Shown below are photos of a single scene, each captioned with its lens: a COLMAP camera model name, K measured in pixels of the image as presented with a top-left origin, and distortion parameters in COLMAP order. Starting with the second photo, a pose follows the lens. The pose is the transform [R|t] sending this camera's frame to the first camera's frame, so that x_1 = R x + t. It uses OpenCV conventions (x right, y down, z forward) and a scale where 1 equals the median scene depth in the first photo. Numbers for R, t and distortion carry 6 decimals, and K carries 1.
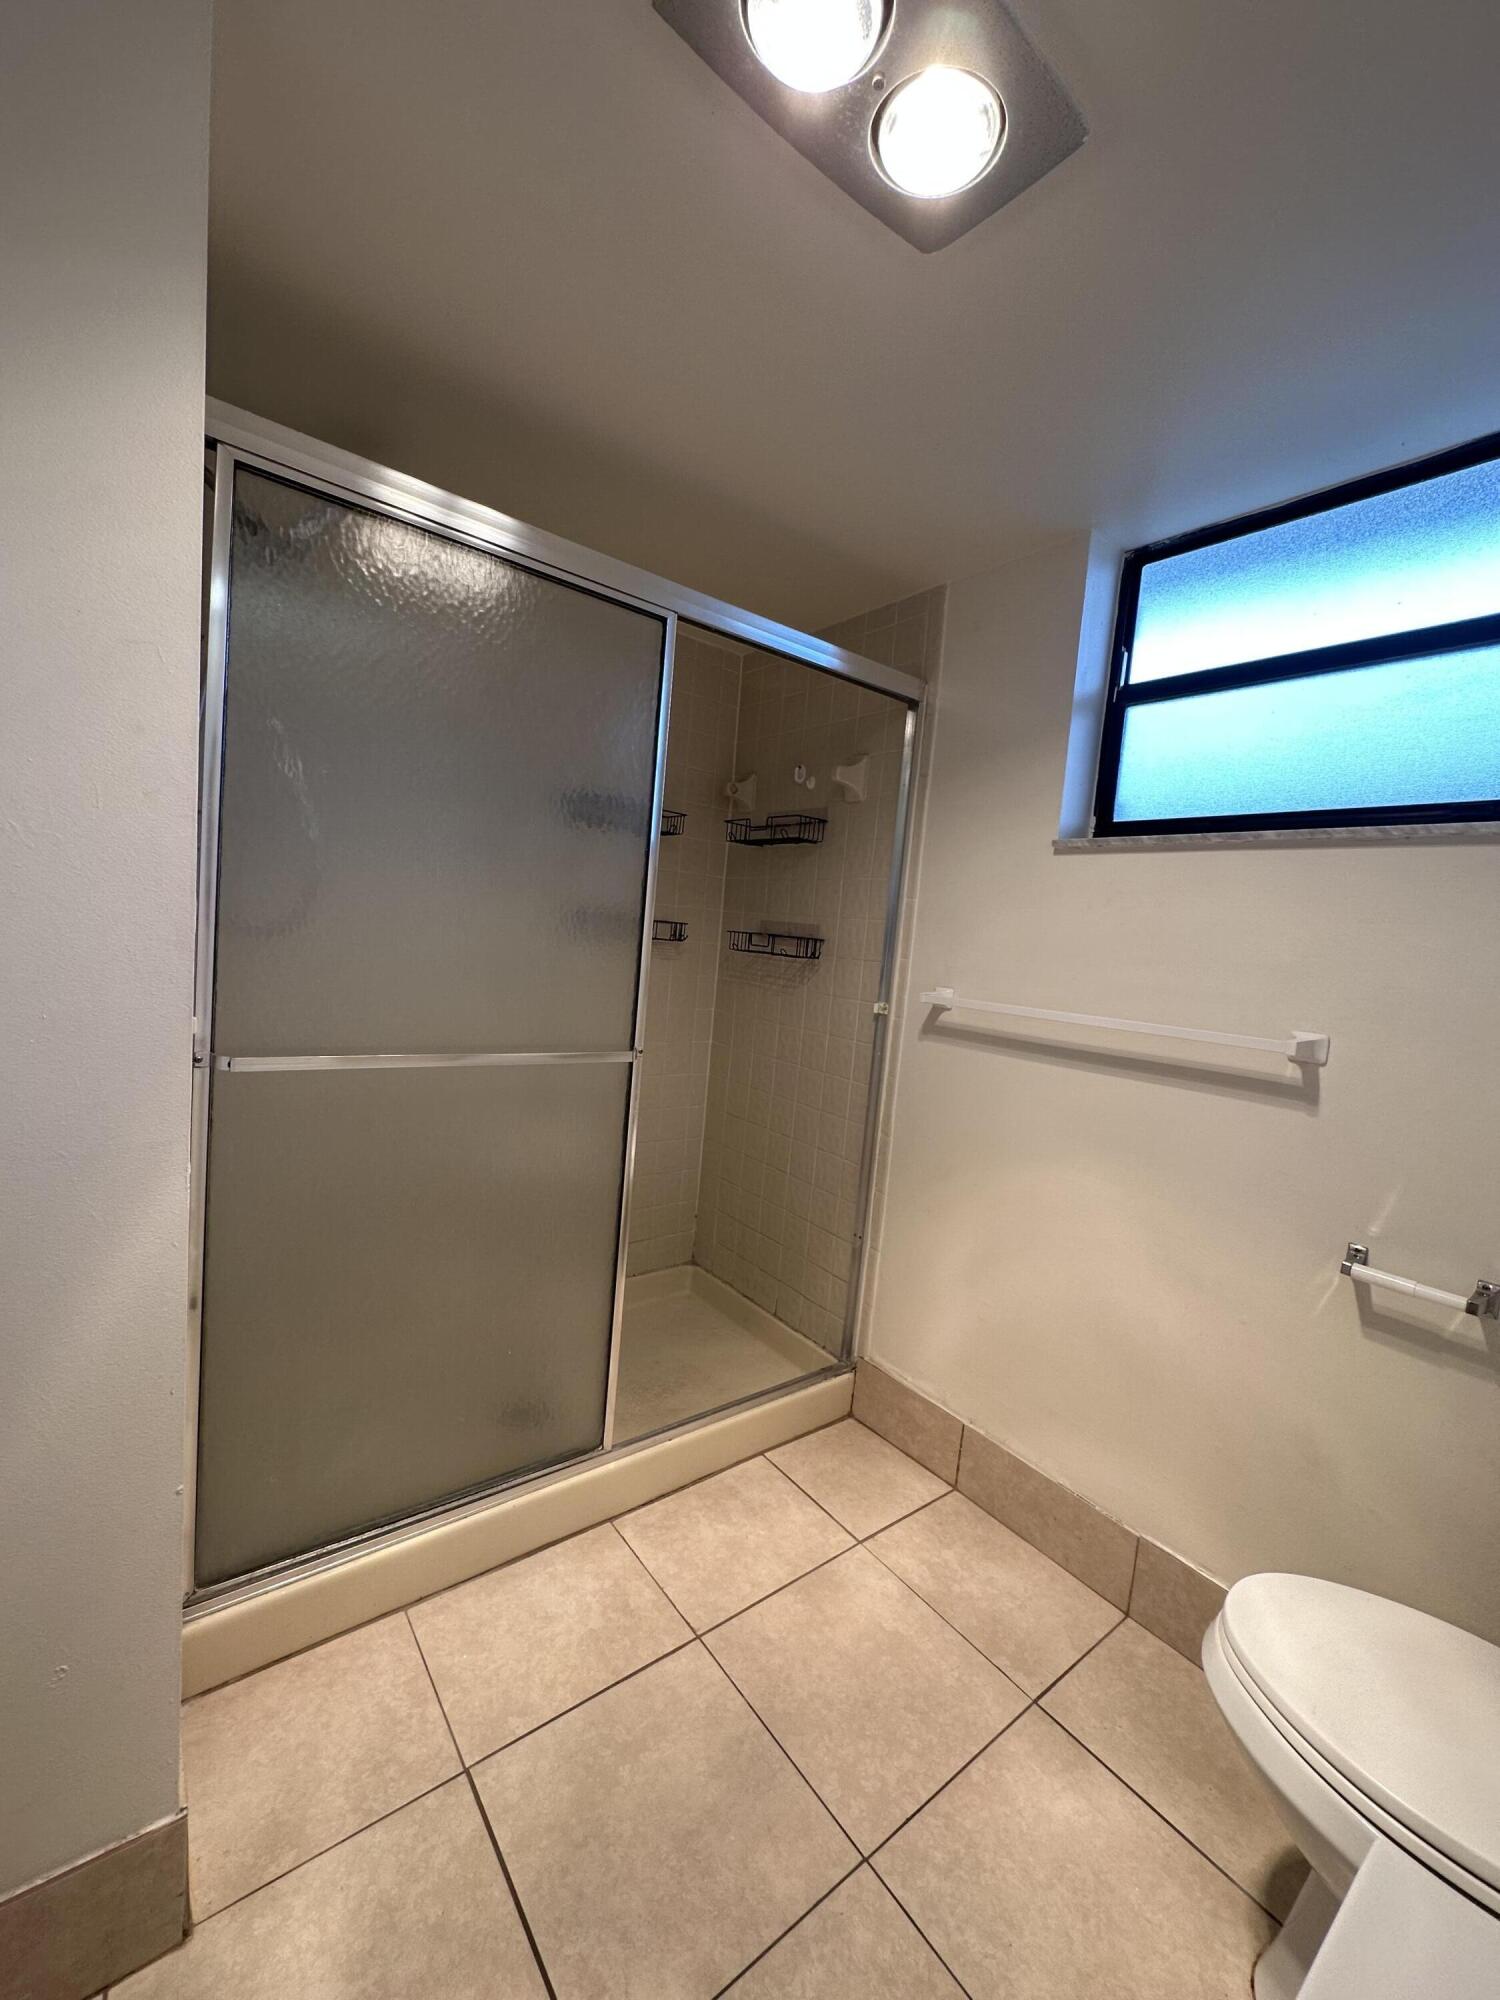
lens RADIAL K [[801.1, 0, 751.6], [0, 801.1, 1005.5], [0, 0, 1]] dist [0.001499, 0.000045]
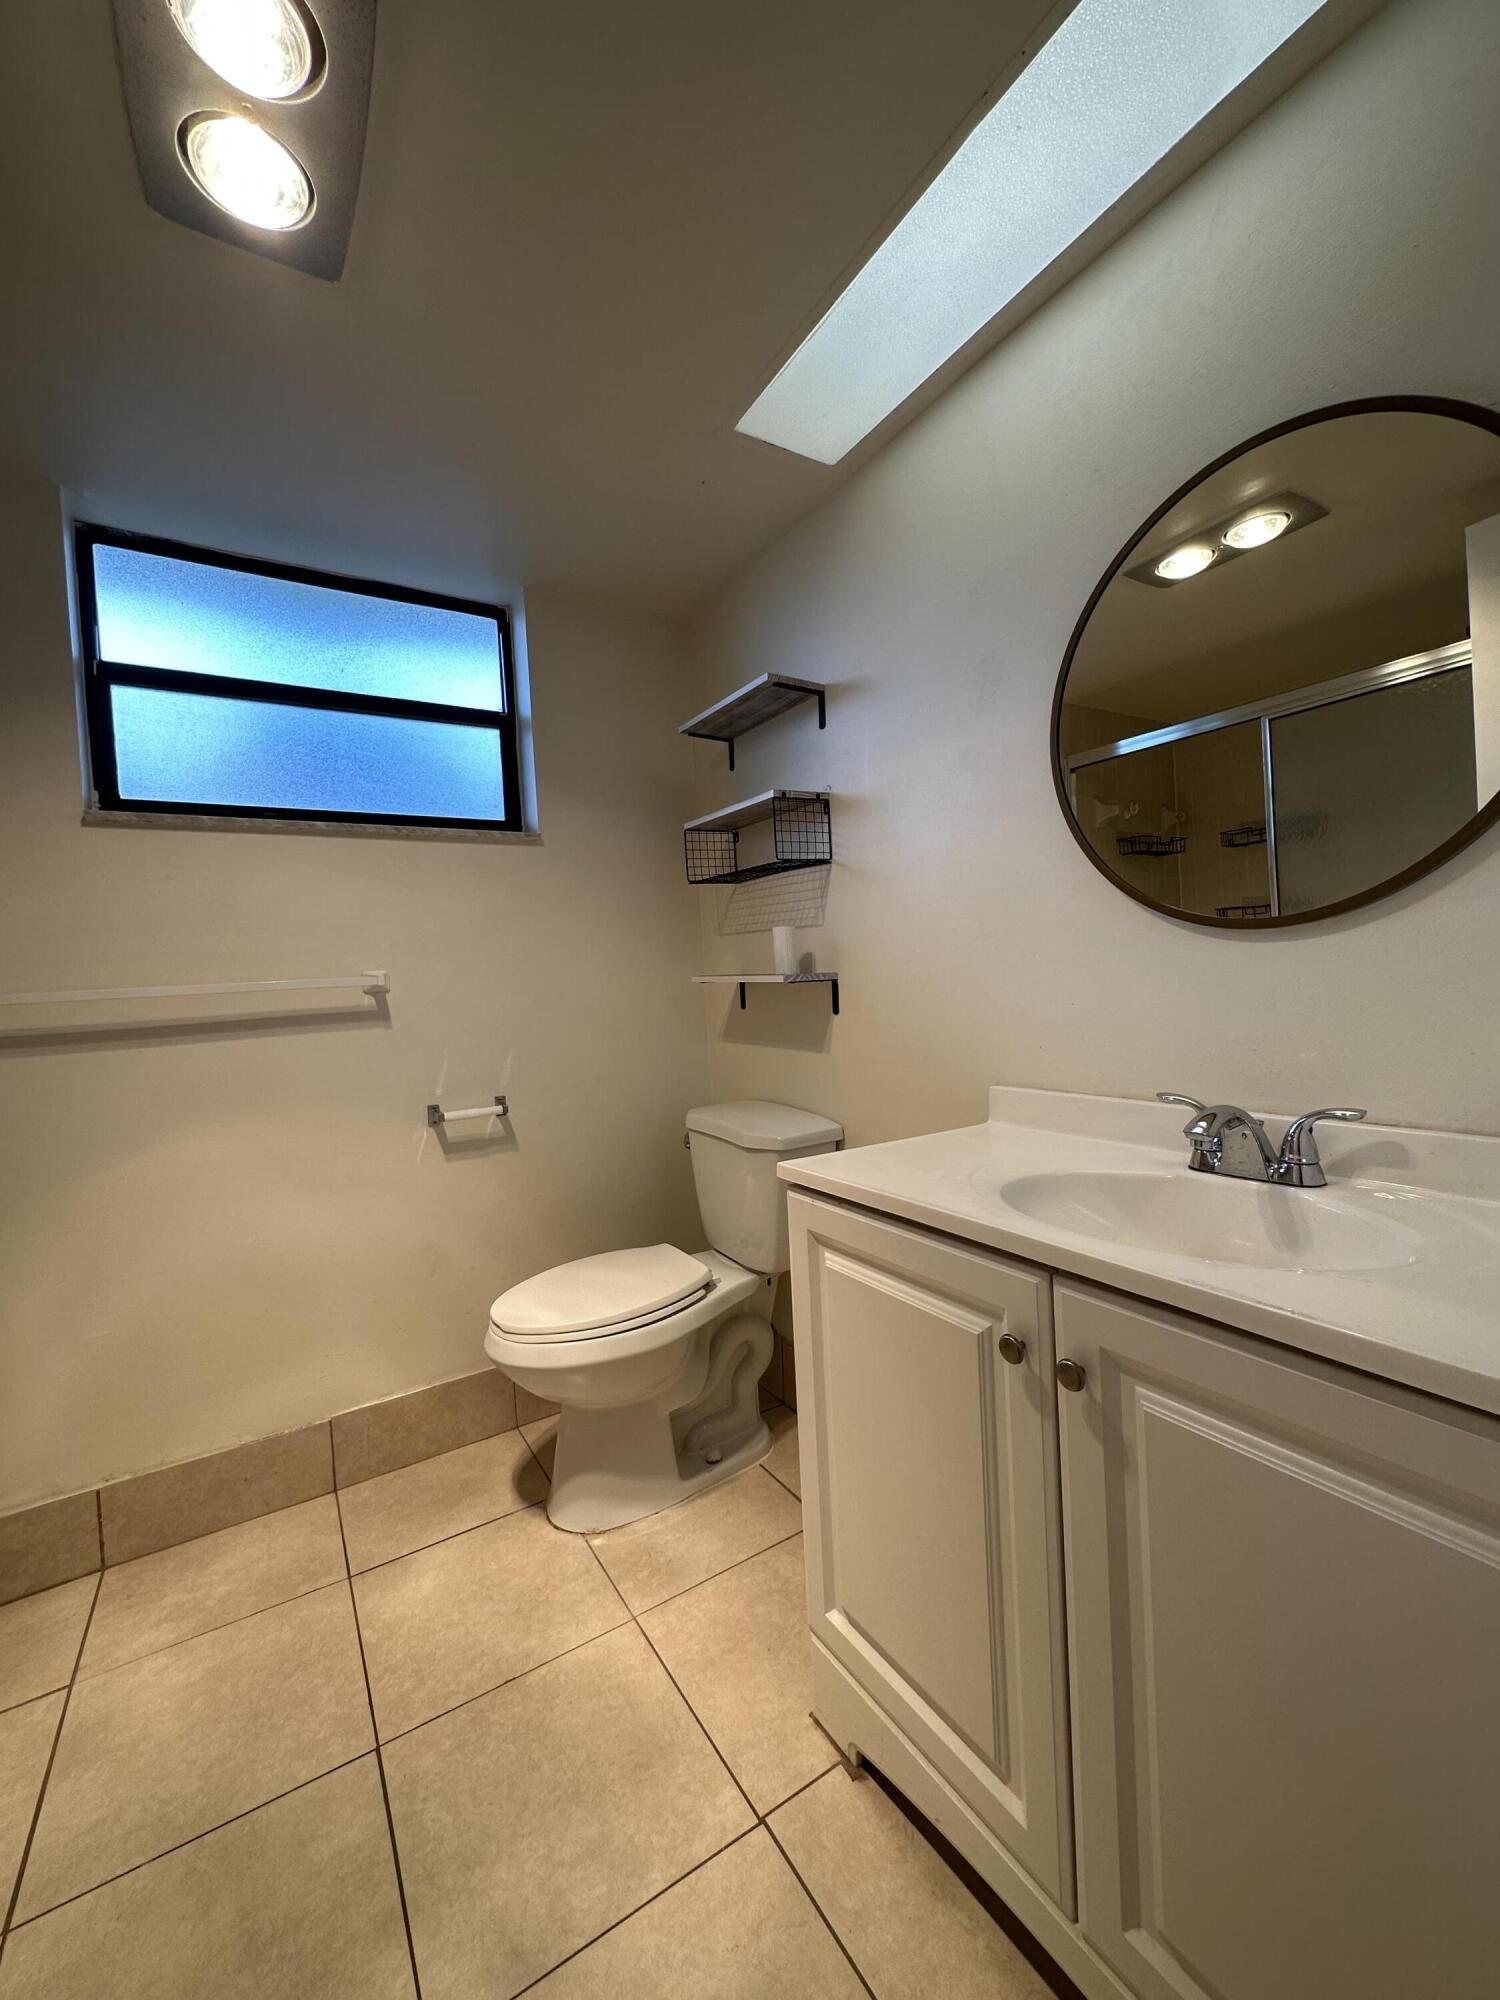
lens RADIAL K [[801.1, 0, 752.8], [0, 801.1, 998.0], [0, 0, 1]] dist [0.001499, 0.000045]
pose [[0.097571, -0.114789, 0.988587, -0.610901], [0.152690, 0.983293, 0.099104, 0.042363], [-0.983446, 0.141277, 0.113468, 0.199855]]
